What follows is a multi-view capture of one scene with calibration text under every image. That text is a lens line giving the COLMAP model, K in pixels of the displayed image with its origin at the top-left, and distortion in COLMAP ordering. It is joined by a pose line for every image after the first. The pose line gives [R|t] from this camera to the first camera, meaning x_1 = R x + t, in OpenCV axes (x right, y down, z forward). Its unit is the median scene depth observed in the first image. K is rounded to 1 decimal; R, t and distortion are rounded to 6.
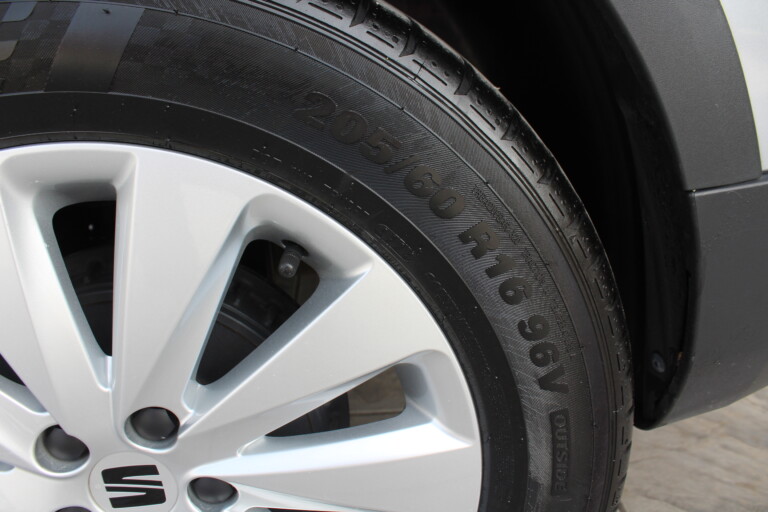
lens RADIAL K [[640.4, 0, 381.0], [0, 640.4, 249.3], [0, 0, 1]] dist [-0.169482, 0.152679]
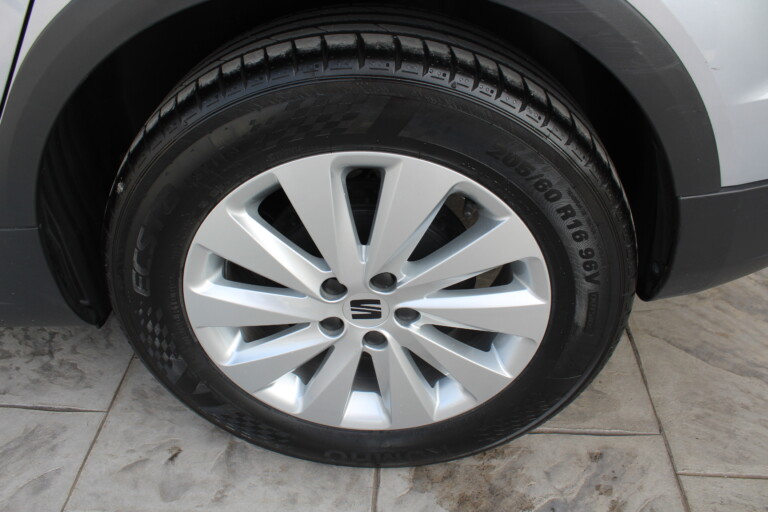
lens RADIAL K [[640.4, 0, 381.0], [0, 640.4, 249.3], [0, 0, 1]] dist [-0.169482, 0.152679]
pose [[0.993592, 0.086532, -0.072719, -0.239529], [-0.061656, 0.954139, 0.292946, -0.395383], [0.094733, -0.286585, 0.953360, -0.873655]]
